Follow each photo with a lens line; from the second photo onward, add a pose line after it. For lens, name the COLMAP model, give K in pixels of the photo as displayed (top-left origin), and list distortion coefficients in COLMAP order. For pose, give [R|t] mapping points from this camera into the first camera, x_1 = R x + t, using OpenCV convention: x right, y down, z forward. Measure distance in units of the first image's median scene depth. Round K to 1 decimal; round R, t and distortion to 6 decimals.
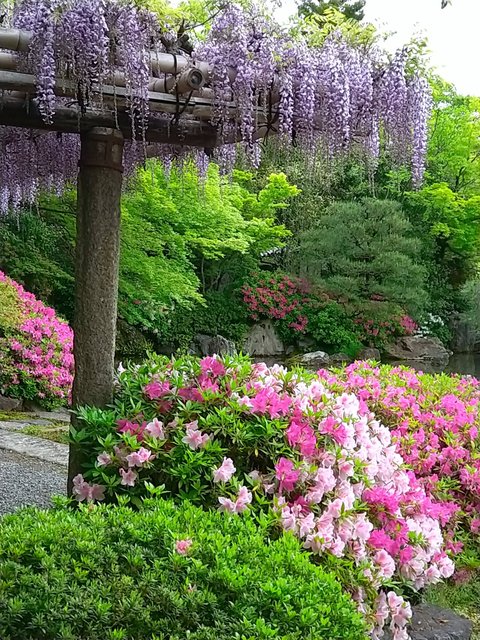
lens RADIAL K [[997.0, 0, 240.0], [0, 997.0, 320.0], [0, 0, 1]] dist [-0.040514, 2.606055]
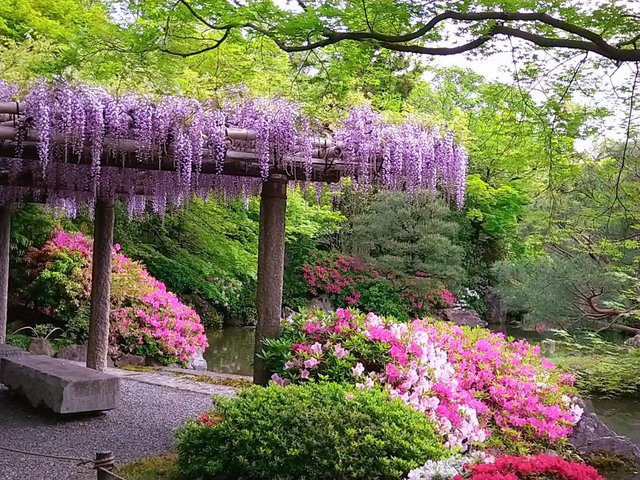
lens RADIAL K [[997.0, 0, 320.0], [0, 997.0, 240.0], [0, 0, 1]] dist [-0.040514, 2.606055]
pose [[0.999086, -0.001639, 0.042710, -0.138655], [0.004083, 0.998355, -0.057195, 0.016896], [-0.042546, 0.057317, 0.997449, -0.697282]]
